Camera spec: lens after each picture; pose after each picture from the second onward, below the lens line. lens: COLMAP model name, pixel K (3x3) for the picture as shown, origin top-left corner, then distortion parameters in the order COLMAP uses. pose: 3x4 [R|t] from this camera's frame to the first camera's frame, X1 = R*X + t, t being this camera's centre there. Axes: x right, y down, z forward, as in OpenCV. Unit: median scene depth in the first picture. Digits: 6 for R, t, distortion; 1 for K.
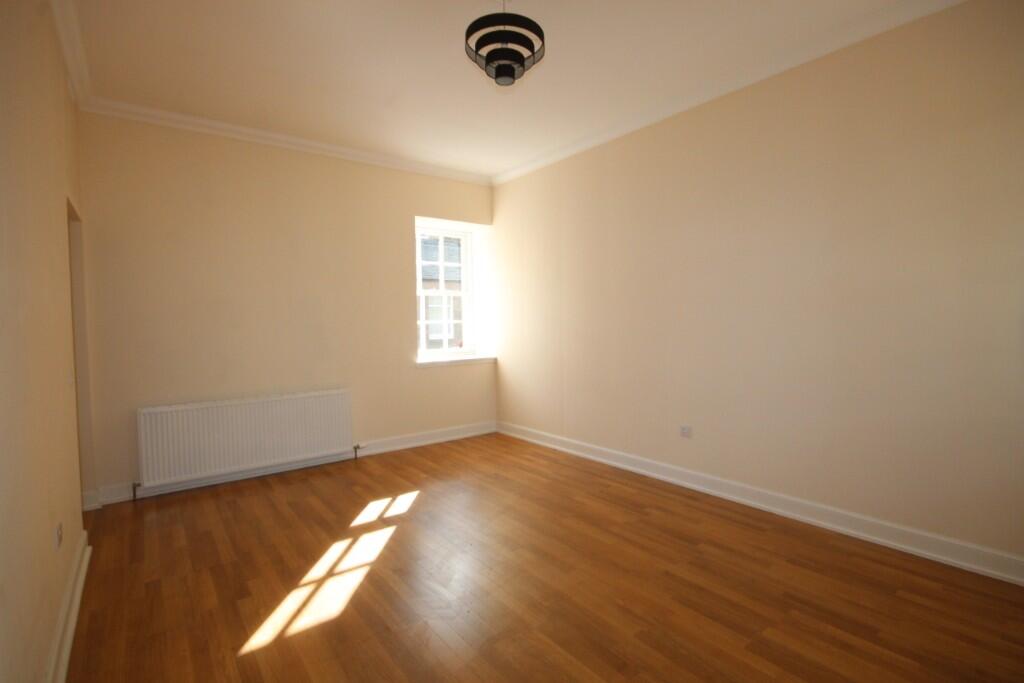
lens RADIAL K [[477.2, 0, 516.4], [0, 477.2, 339.2], [0, 0, 1]] dist [-0.002188, -0.000323]
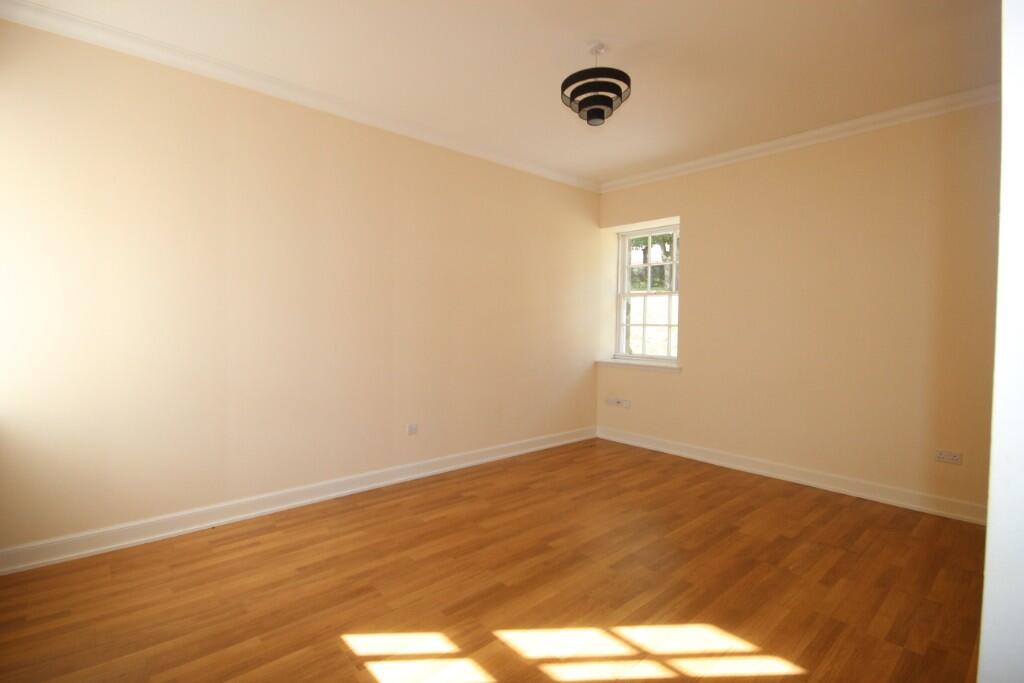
lens RADIAL K [[472.0, 0, 519.2], [0, 472.0, 336.6], [0, 0, 1]] dist [-0.002078, -0.000693]
pose [[-0.057126, -0.011395, 0.998302, -0.831169], [0.028866, 0.999498, 0.013061, -0.032128], [-0.997950, 0.029564, -0.056768, 0.895796]]
